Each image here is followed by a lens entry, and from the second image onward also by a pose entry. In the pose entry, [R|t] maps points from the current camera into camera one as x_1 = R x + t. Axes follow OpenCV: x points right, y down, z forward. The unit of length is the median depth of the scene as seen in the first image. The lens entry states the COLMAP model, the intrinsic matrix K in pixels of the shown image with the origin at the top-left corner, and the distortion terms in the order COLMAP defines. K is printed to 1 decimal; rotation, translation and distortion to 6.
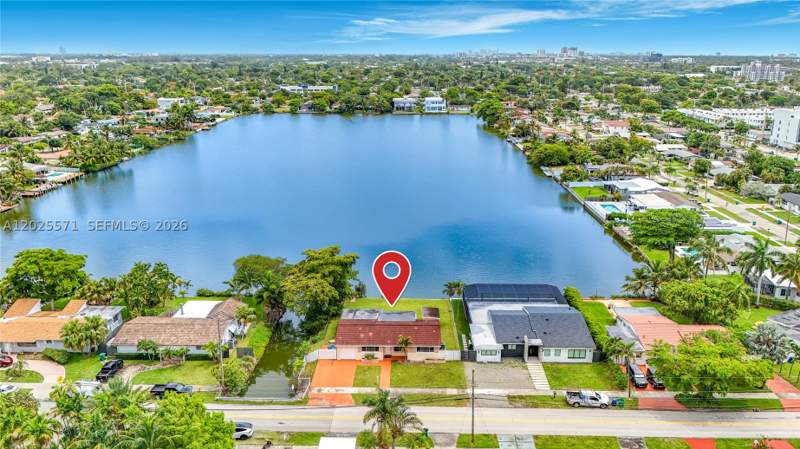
lens RADIAL K [[577.1, 0, 400.0], [0, 577.1, 224.5], [0, 0, 1]] dist [0.052950, -0.095741]
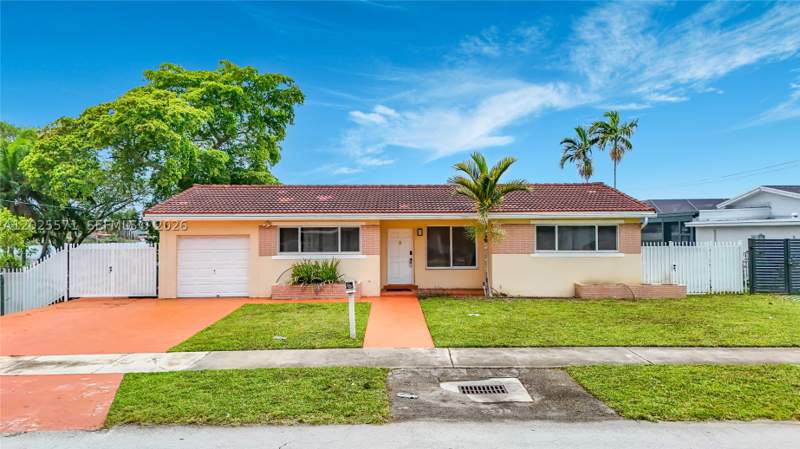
lens RADIAL K [[577.1, 0, 400.0], [0, 577.1, 224.5], [0, 0, 1]] dist [0.052950, -0.095741]
pose [[0.999995, -0.003027, 0.000657, -0.016967], [0.003097, 0.973318, -0.229440, 0.206597], [0.000055, 0.229441, 0.973323, 0.629926]]
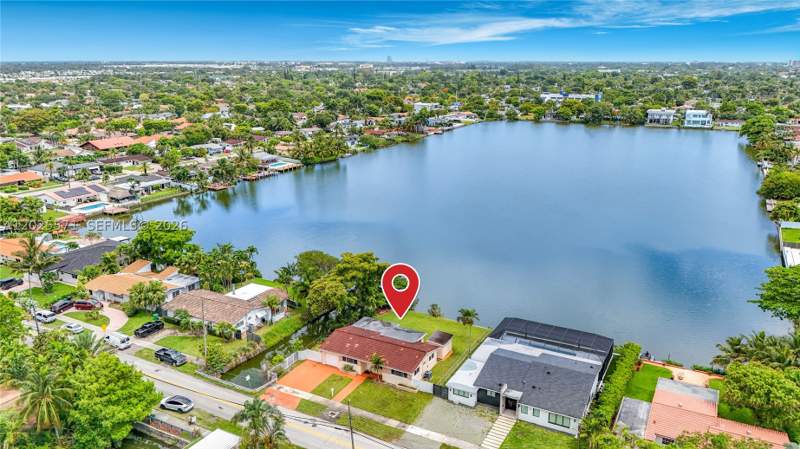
lens RADIAL K [[577.1, 0, 400.0], [0, 577.1, 224.5], [0, 0, 1]] dist [0.052950, -0.095741]
pose [[0.896937, 0.120142, -0.425523, 0.330973], [-0.125305, 0.991990, 0.015953, -0.031500], [0.424031, 0.039011, 0.904807, 0.110278]]
